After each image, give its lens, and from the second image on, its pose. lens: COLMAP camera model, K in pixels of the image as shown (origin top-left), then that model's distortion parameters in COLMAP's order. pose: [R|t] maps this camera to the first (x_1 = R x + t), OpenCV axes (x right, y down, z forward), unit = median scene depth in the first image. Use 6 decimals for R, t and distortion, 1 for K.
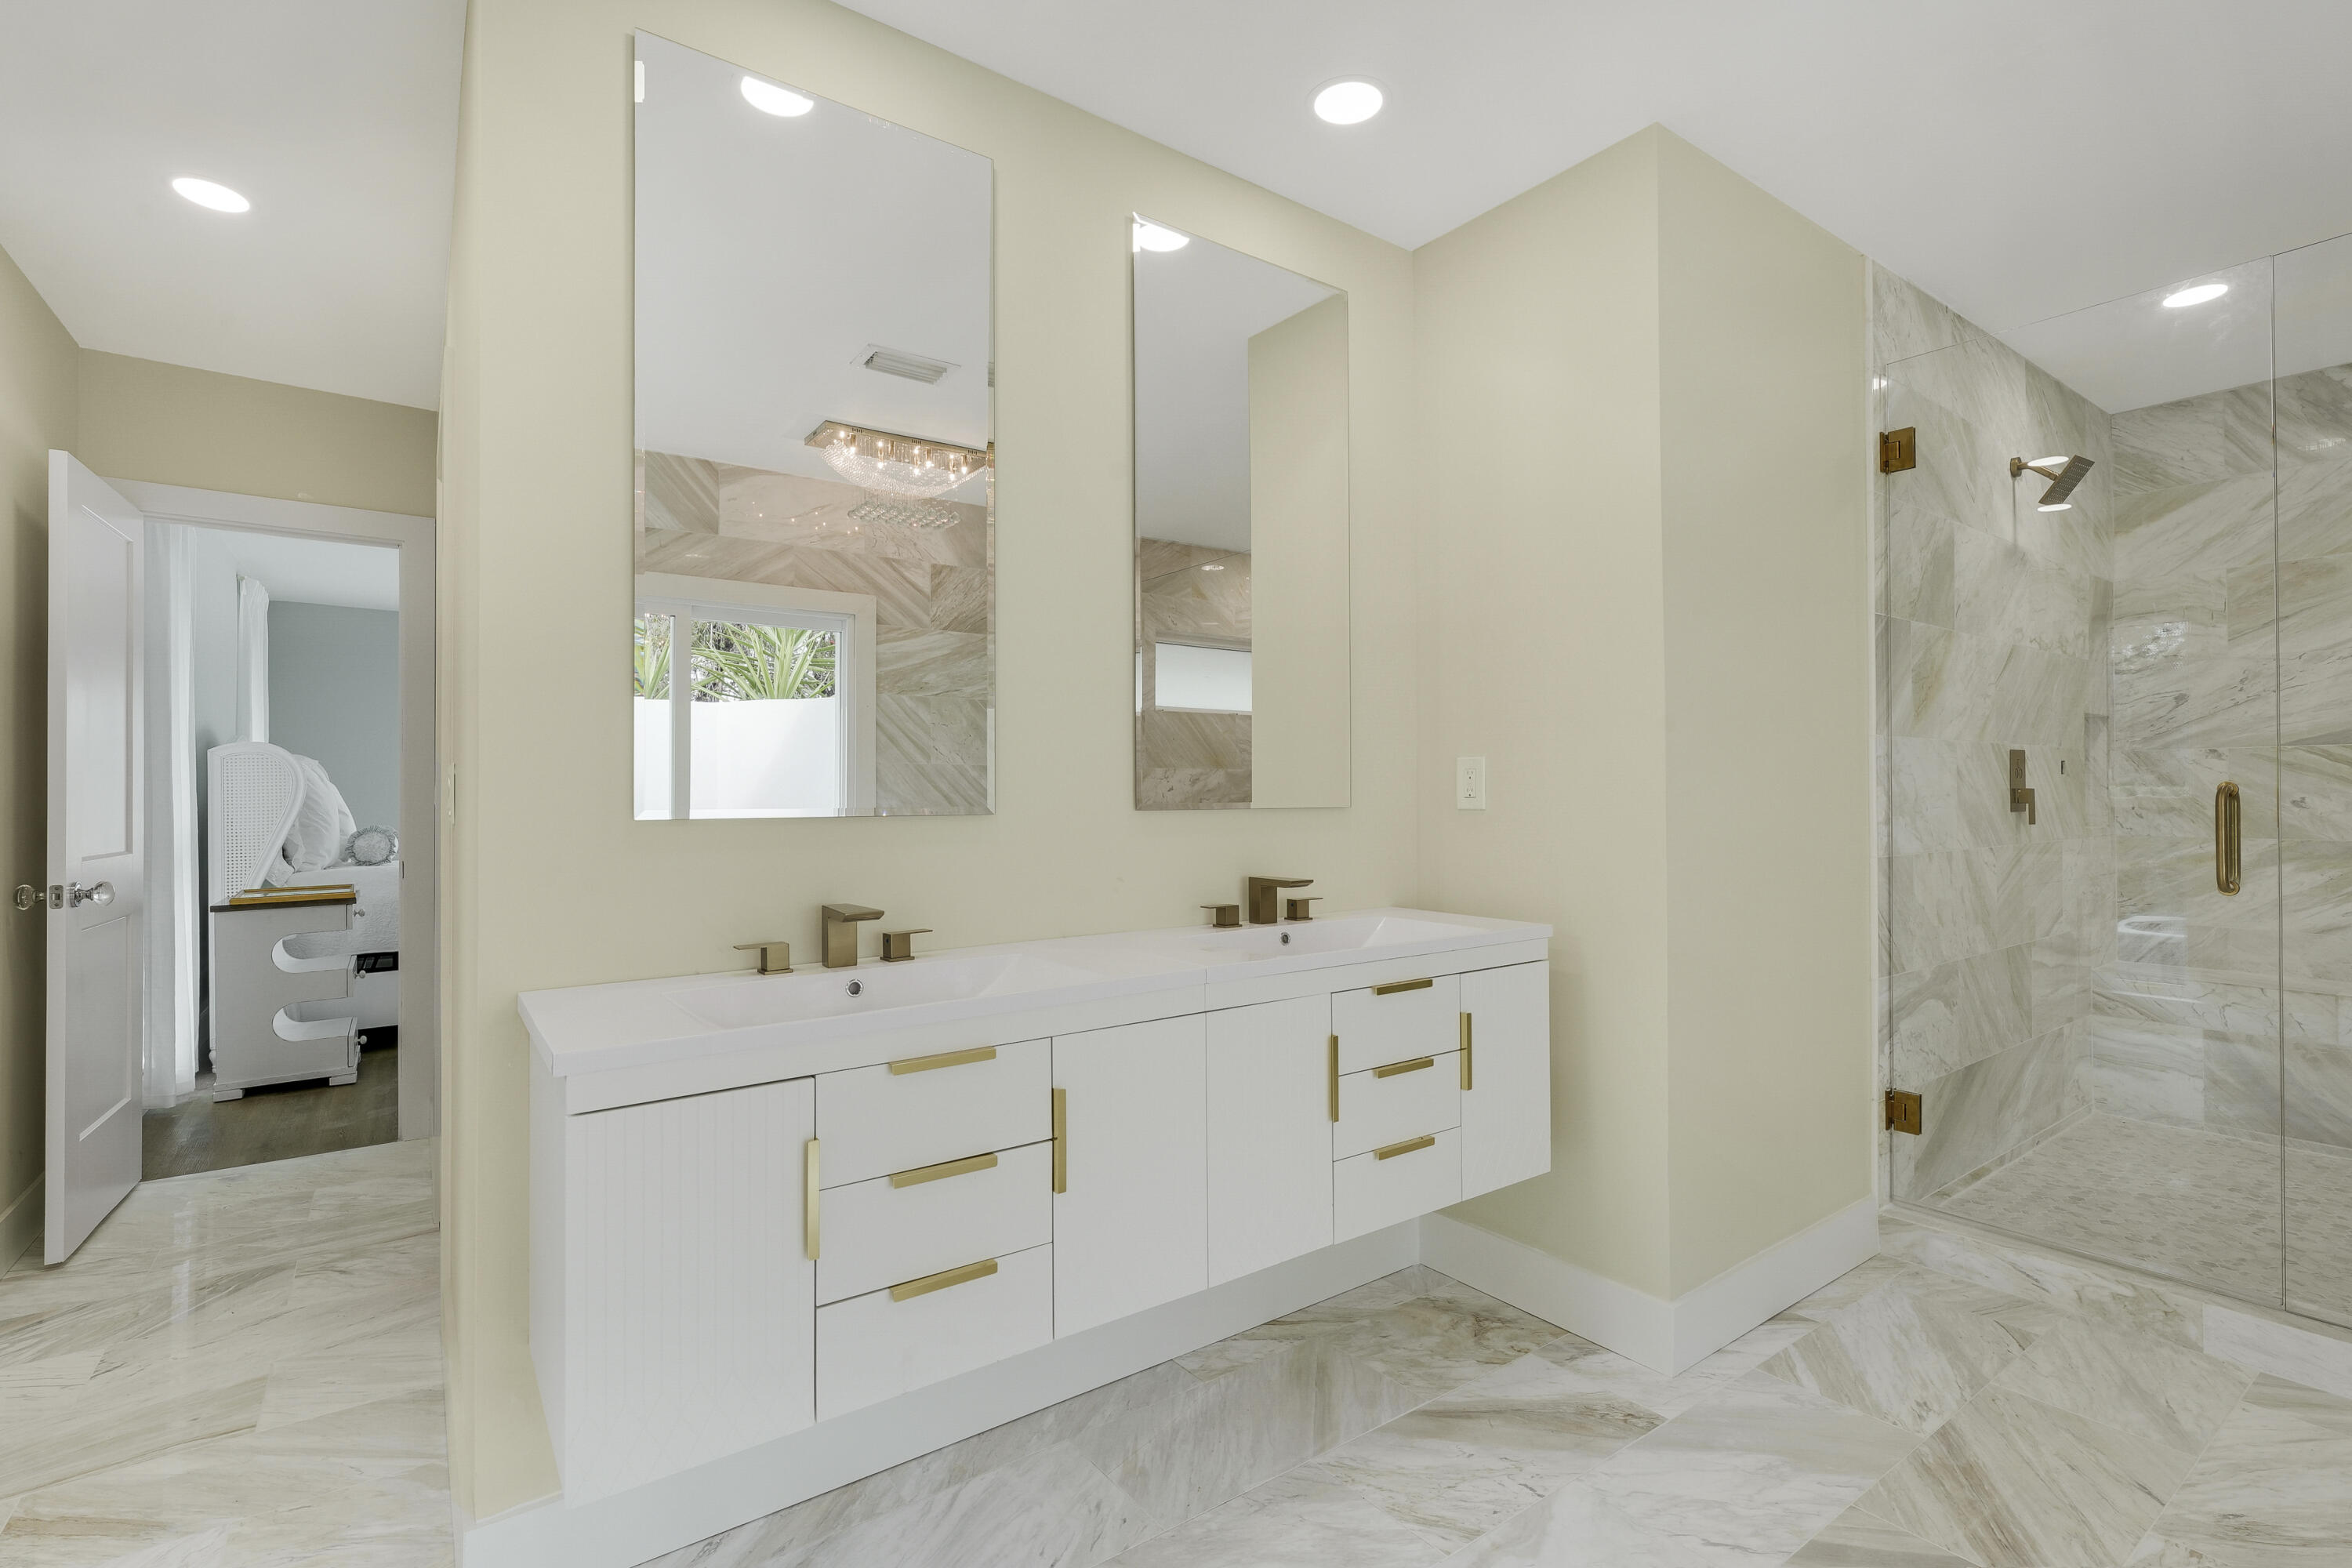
lens RADIAL K [[1104.5, 0, 1174.3], [0, 1104.5, 776.9], [0, 0, 1]] dist [0.000220, -0.000165]
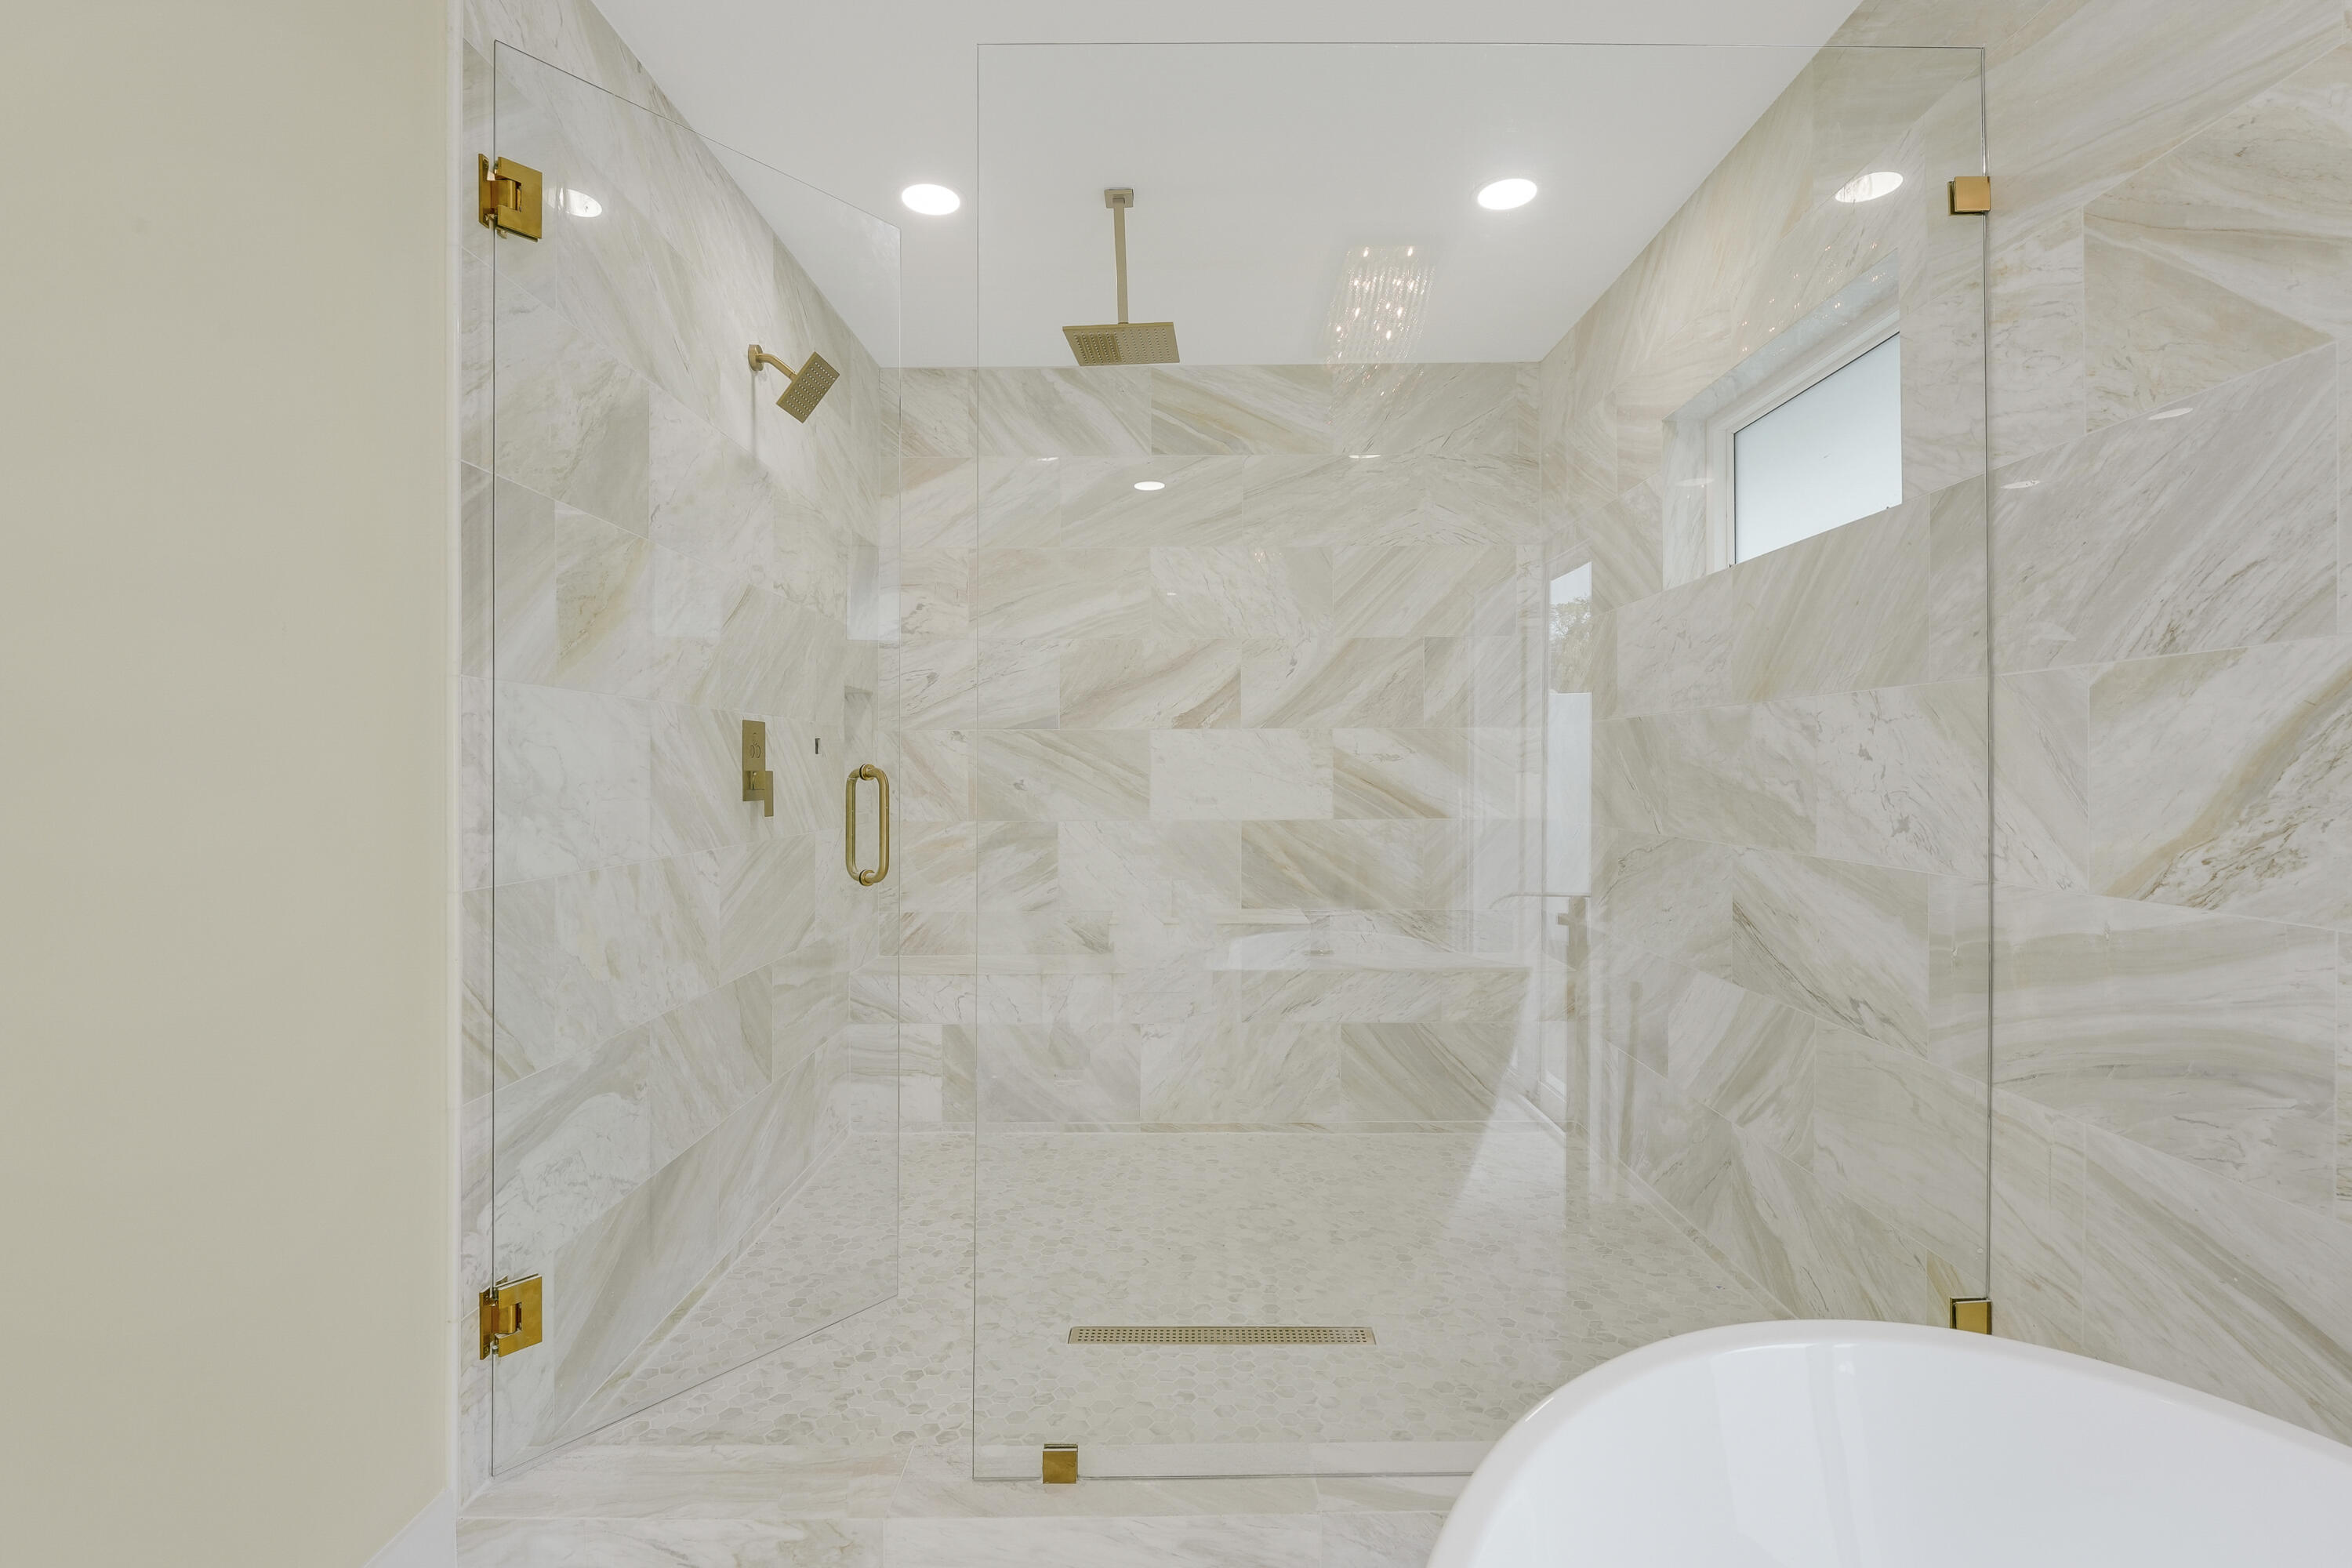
lens RADIAL K [[989.4, 0, 1180.9], [0, 989.4, 779.6], [0, 0, 1]] dist [0.000245, -0.000039]
pose [[0.595552, -0.005498, 0.803298, 0.464147], [-0.011461, 0.999817, 0.015340, 0.002957], [-0.803235, -0.018342, 0.595380, 0.416143]]
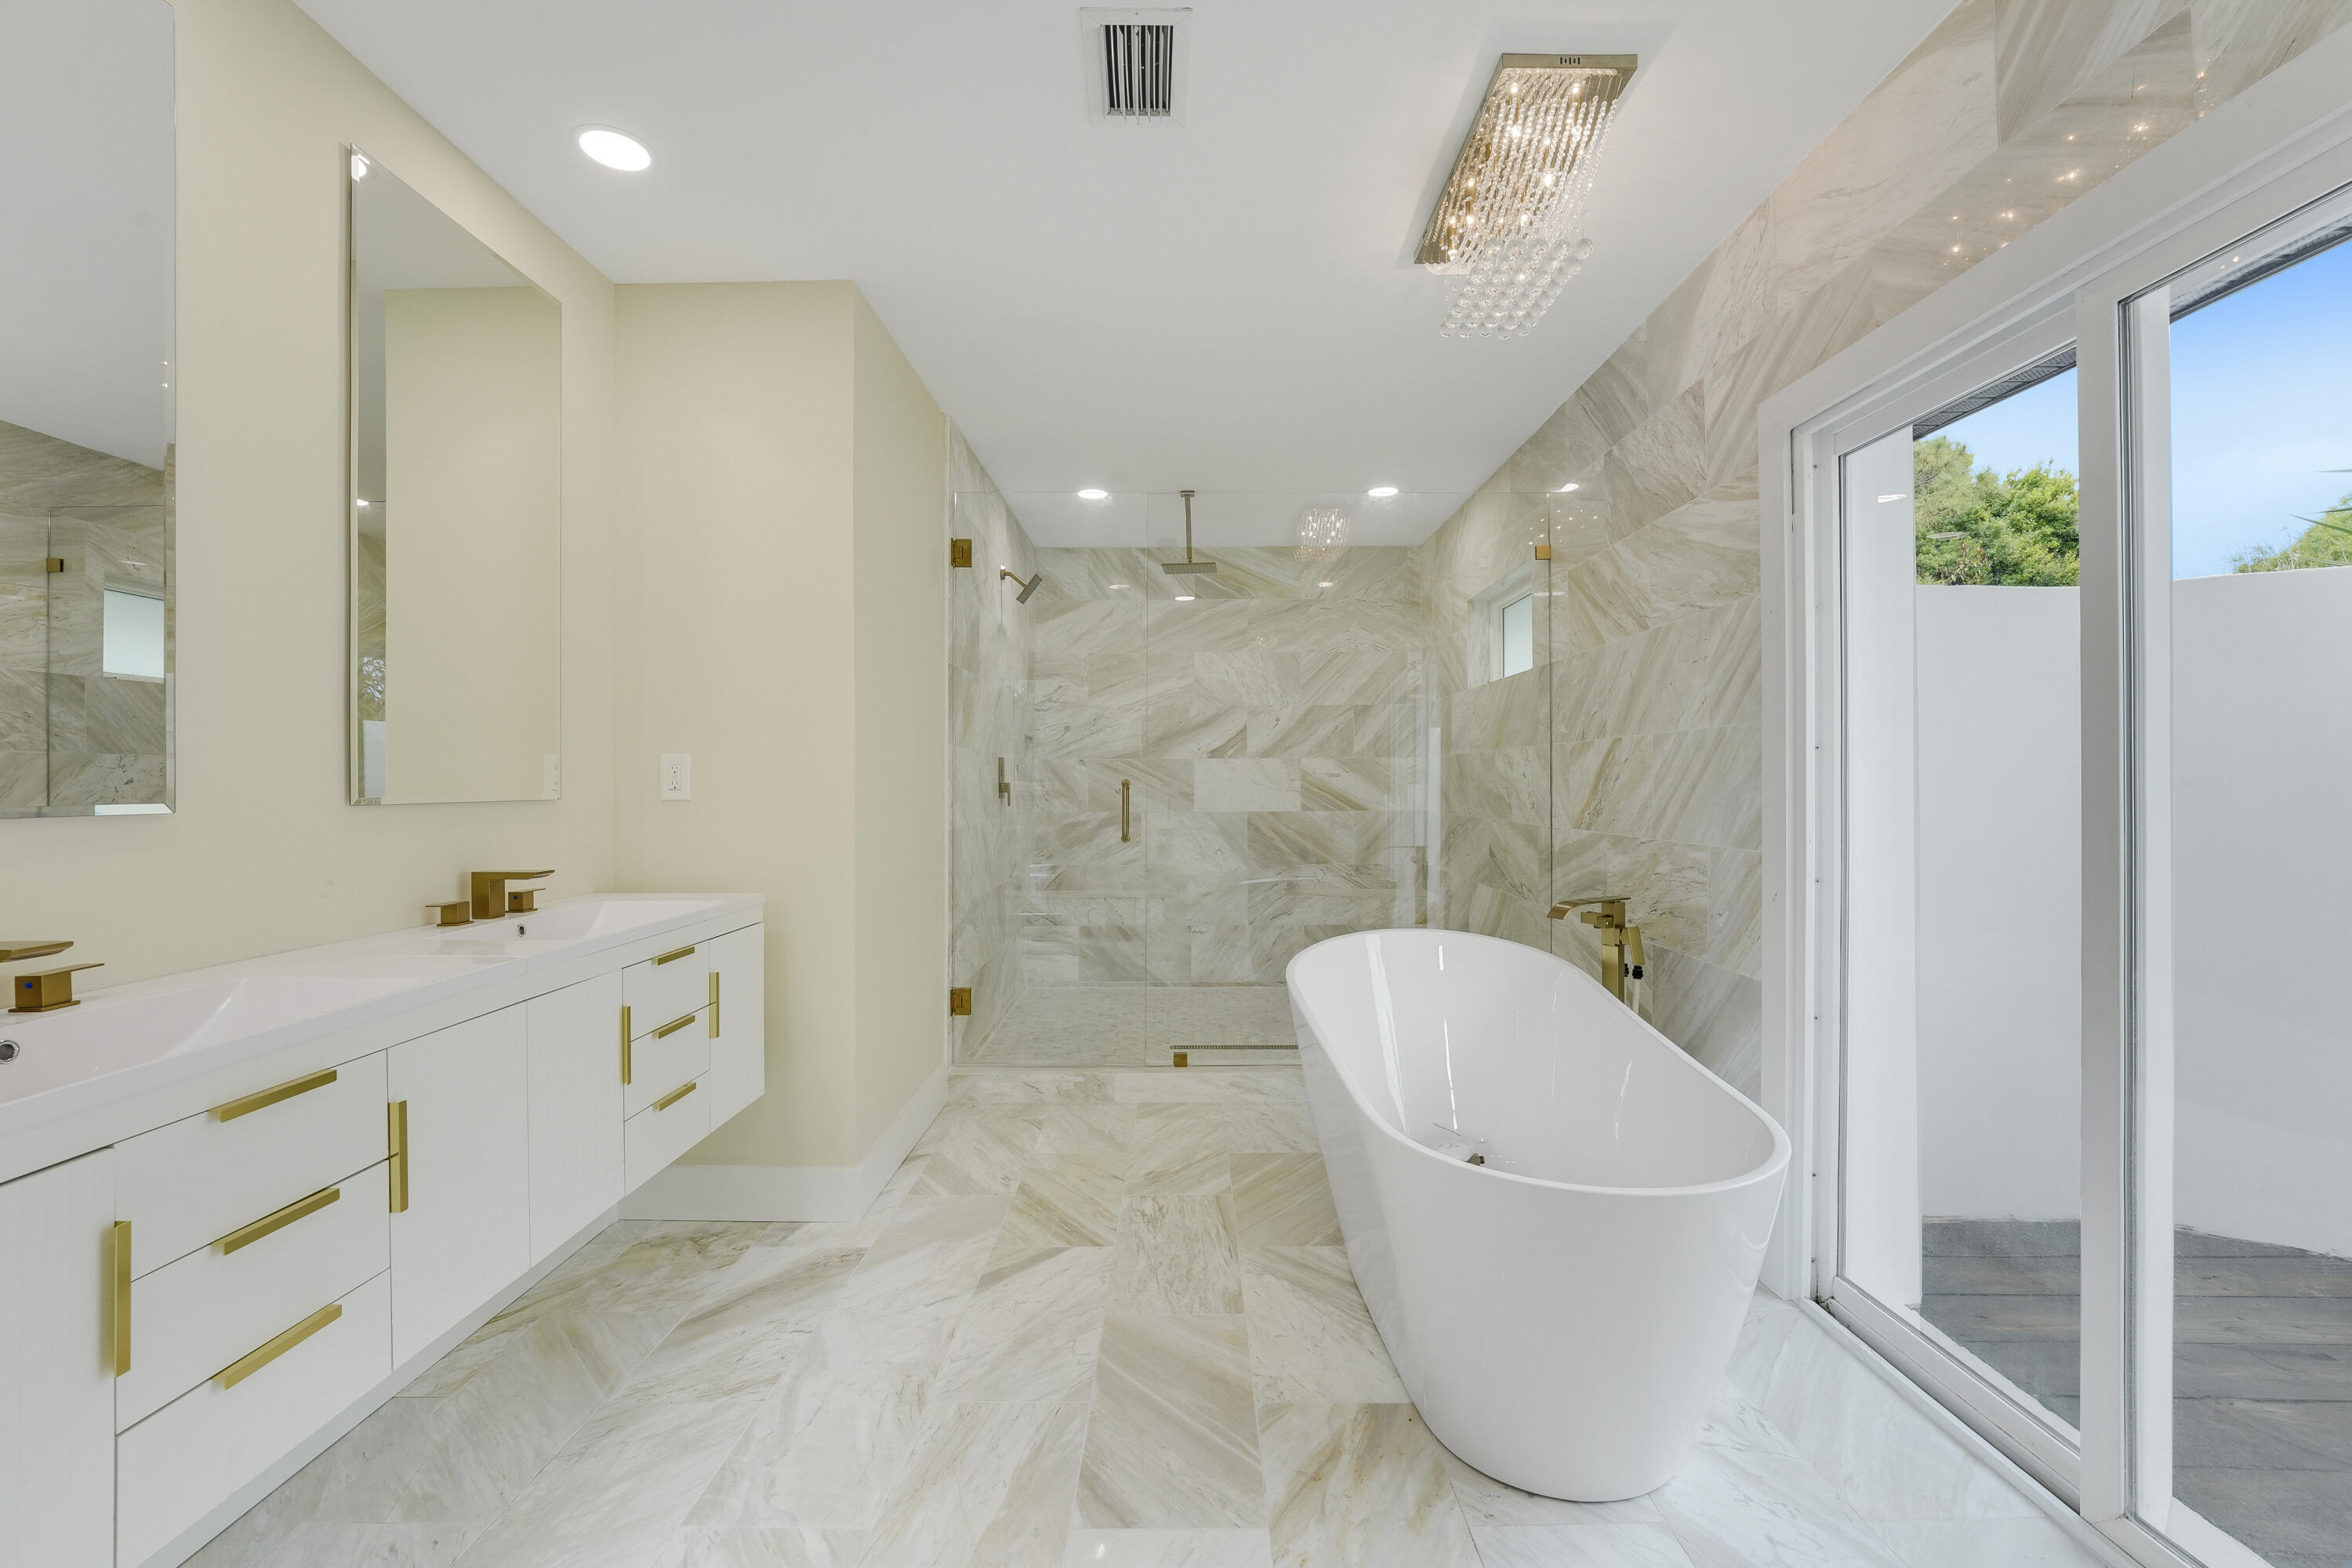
lens RADIAL K [[989.4, 0, 1180.9], [0, 989.4, 779.6], [0, 0, 1]] dist [0.000245, -0.000039]
pose [[0.591926, 0.005212, 0.805976, -0.238134], [-0.011367, 0.999934, 0.001882, 0.000768], [-0.805912, -0.010276, 0.591946, -0.015874]]
